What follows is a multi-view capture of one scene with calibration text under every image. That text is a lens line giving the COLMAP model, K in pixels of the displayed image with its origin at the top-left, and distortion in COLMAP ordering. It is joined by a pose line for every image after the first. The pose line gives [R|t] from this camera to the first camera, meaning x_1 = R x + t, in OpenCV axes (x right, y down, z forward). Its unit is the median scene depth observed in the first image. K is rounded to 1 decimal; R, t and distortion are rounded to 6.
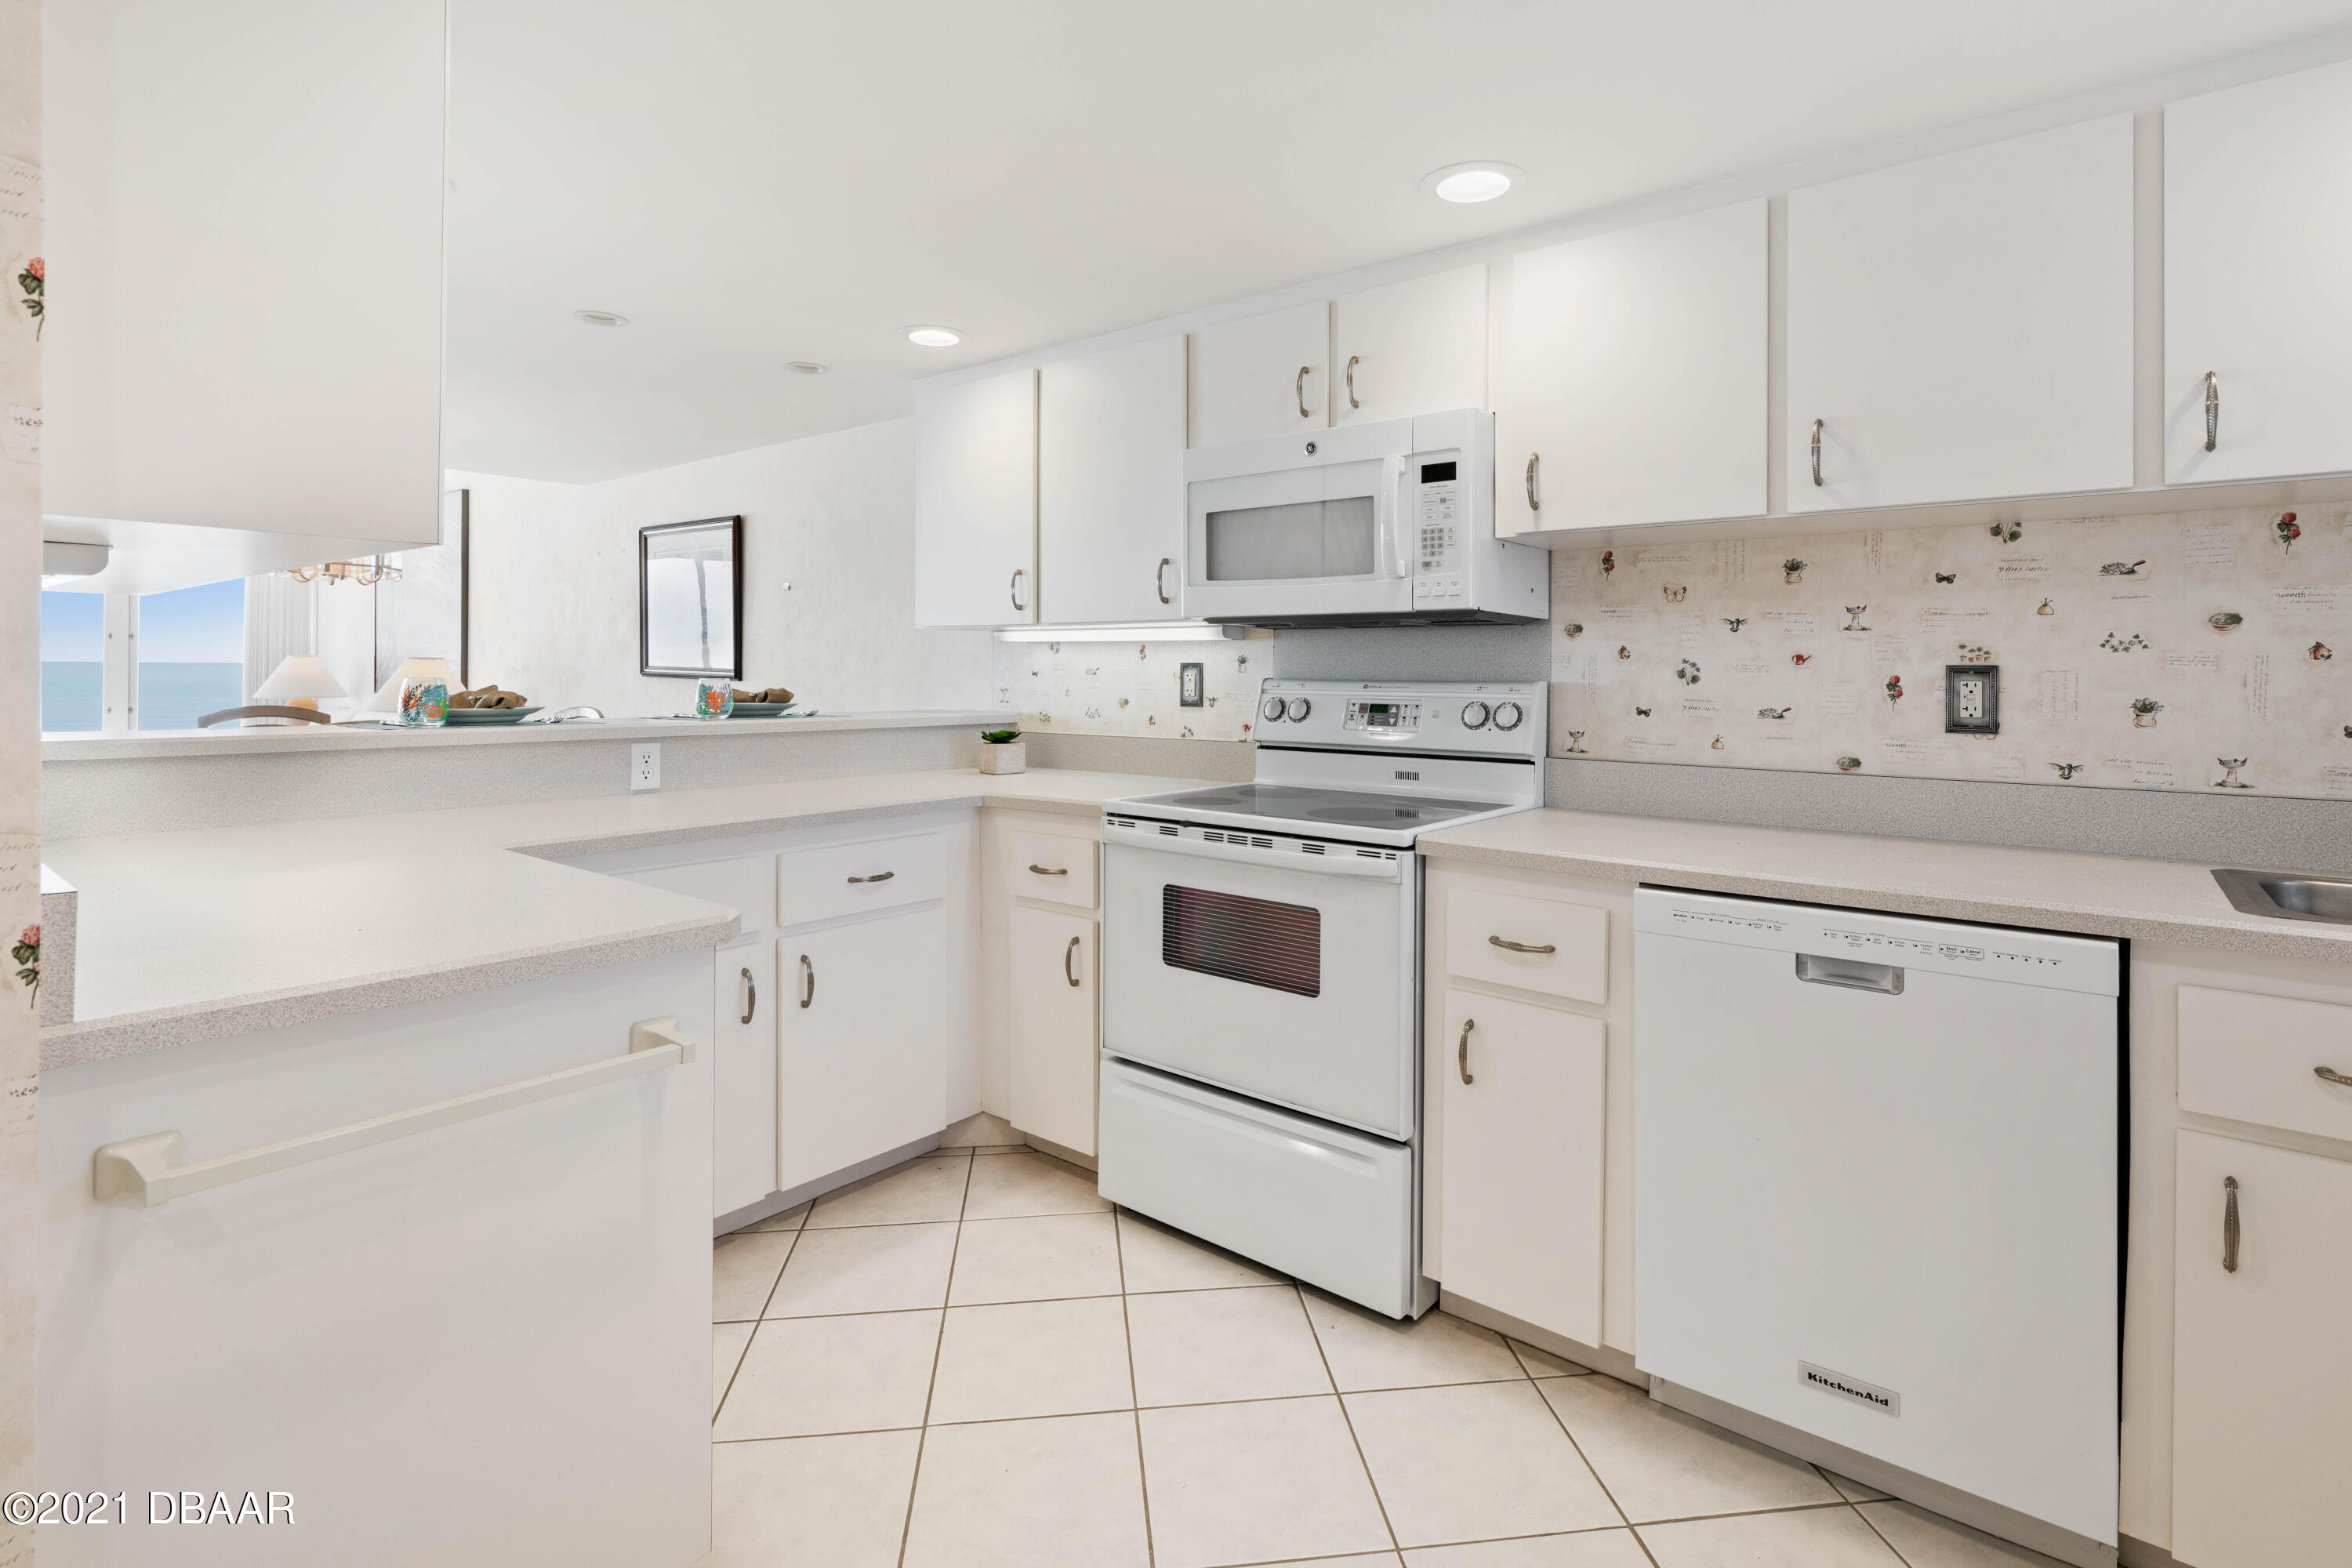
lens RADIAL K [[1104.8, 0, 1189.3], [0, 1104.8, 749.0], [0, 0, 1]] dist [-0.003120, -0.000112]
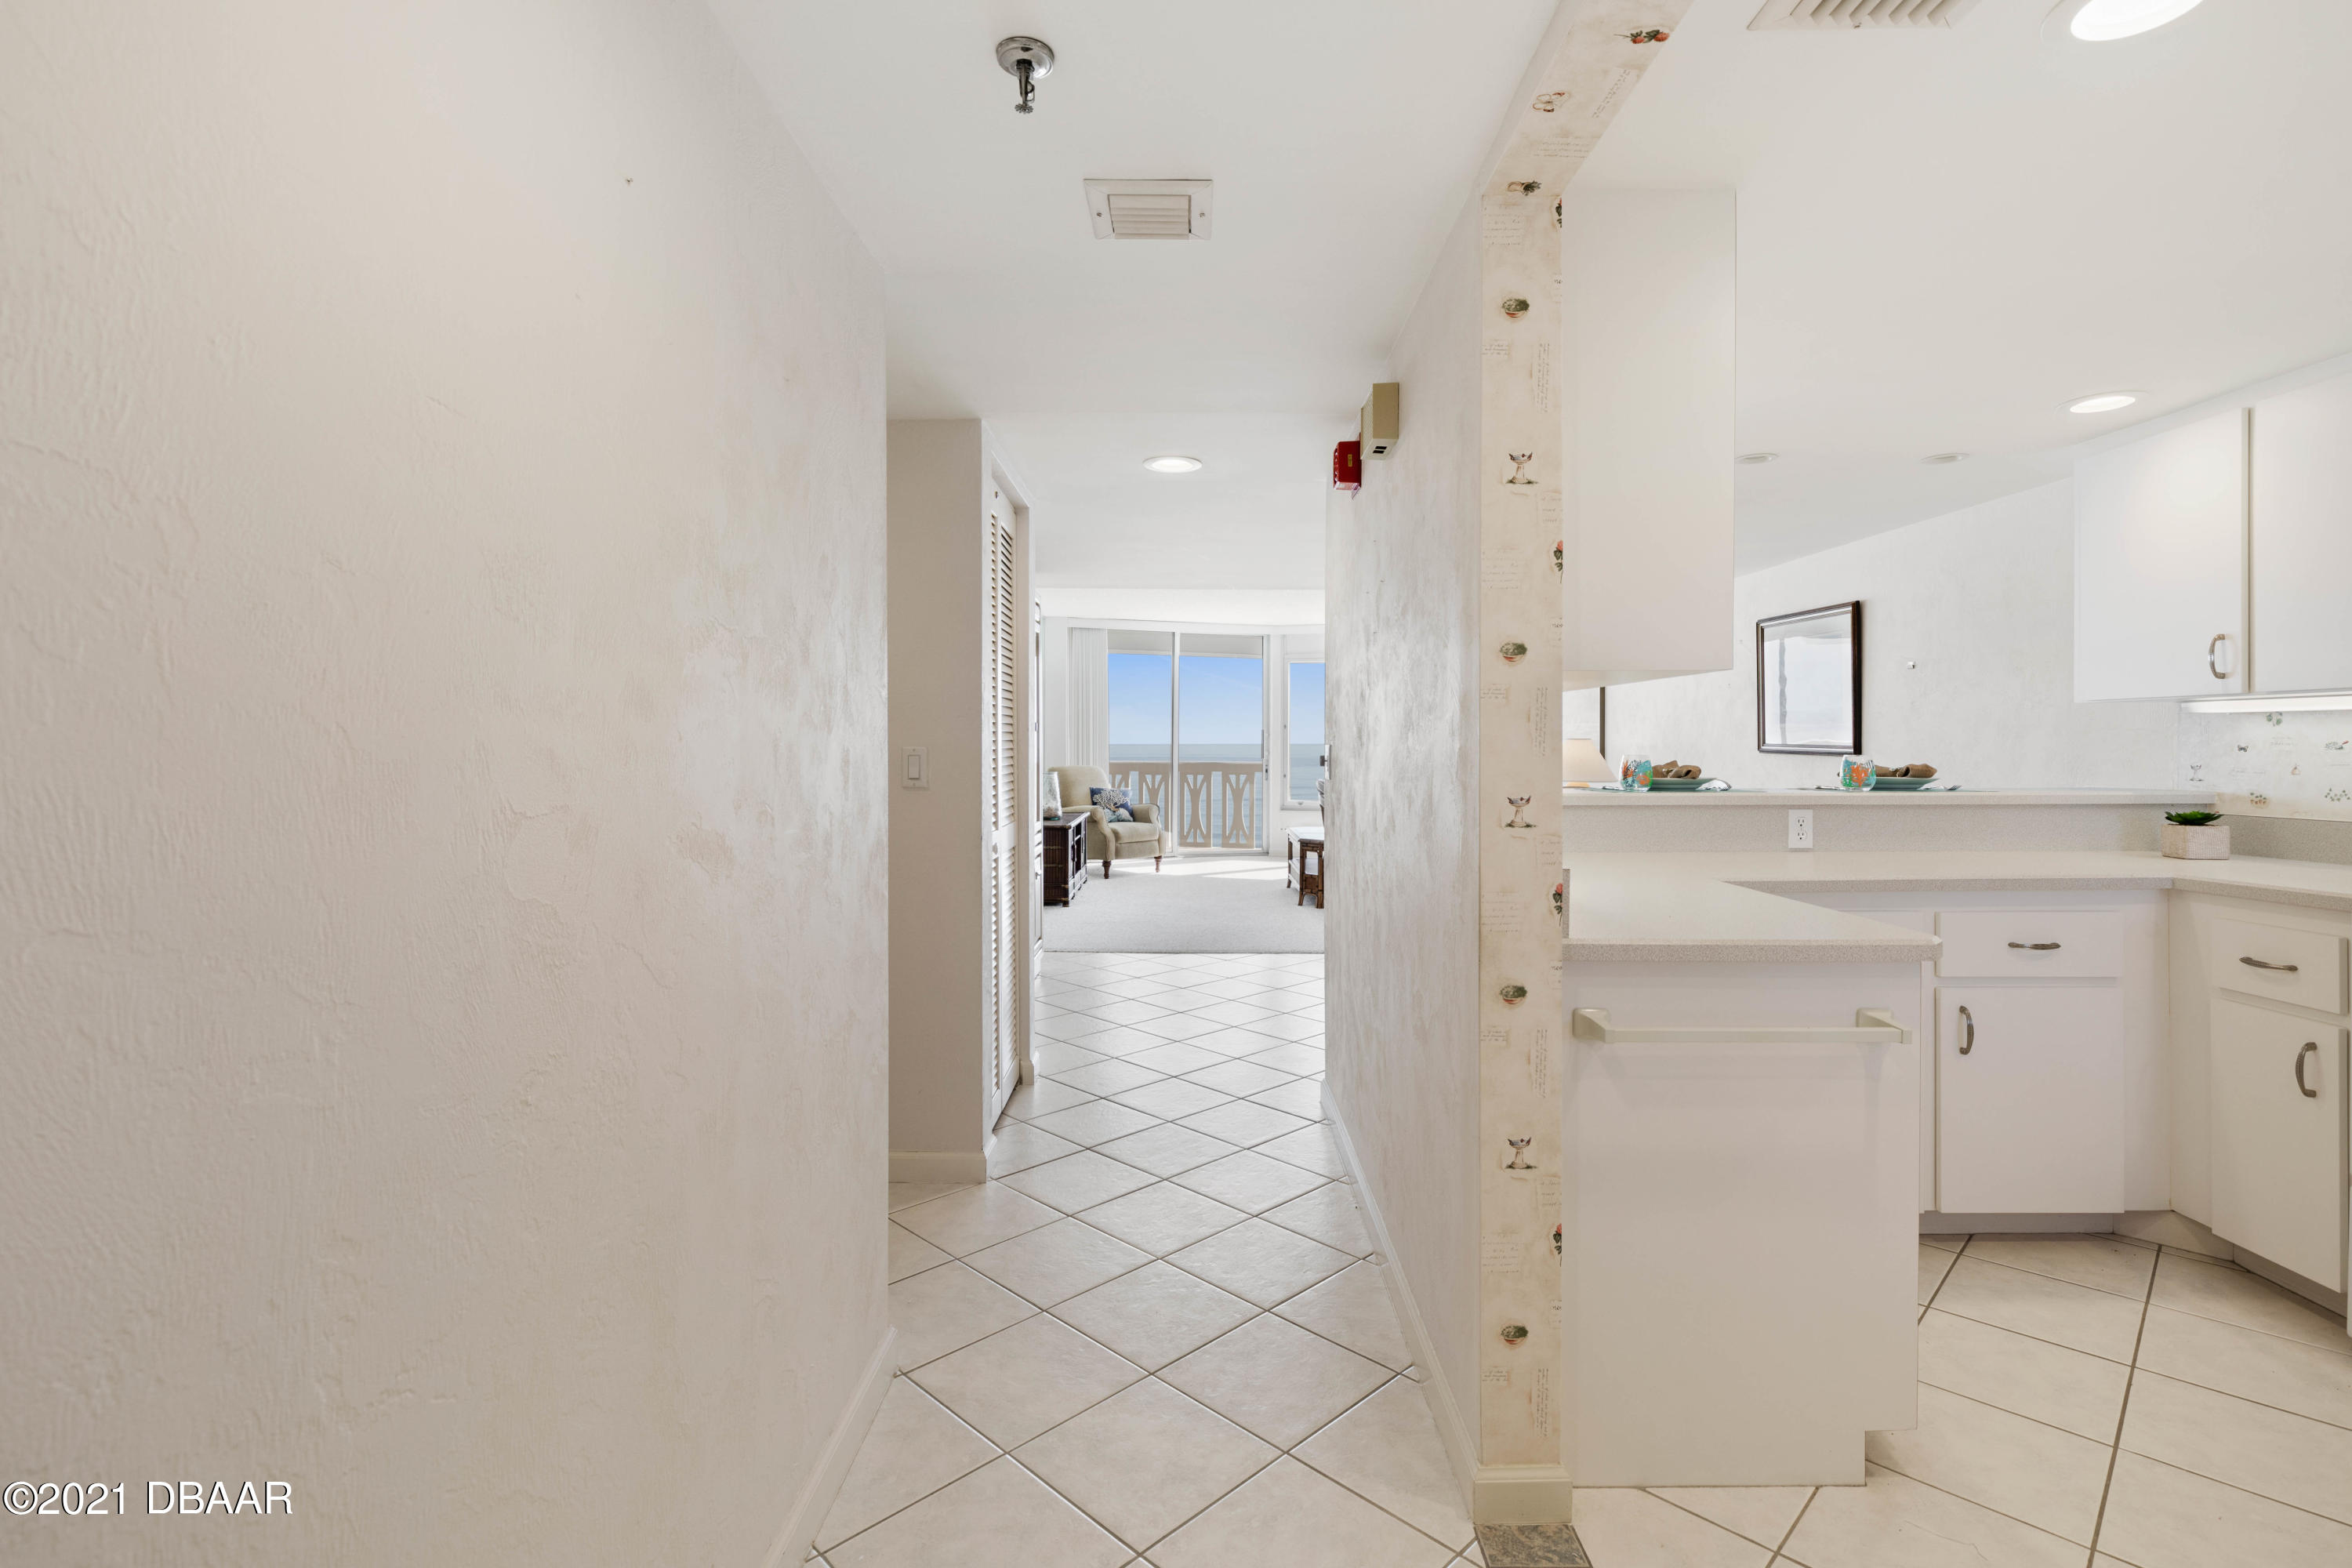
lens RADIAL K [[1104.8, 0, 1189.3], [0, 1104.8, 749.0], [0, 0, 1]] dist [-0.003120, -0.000112]
pose [[0.627952, -0.006619, -0.778224, 0.020449], [-0.046641, 0.997846, -0.046122, 0.015024], [0.776853, 0.065259, 0.626291, -0.258934]]
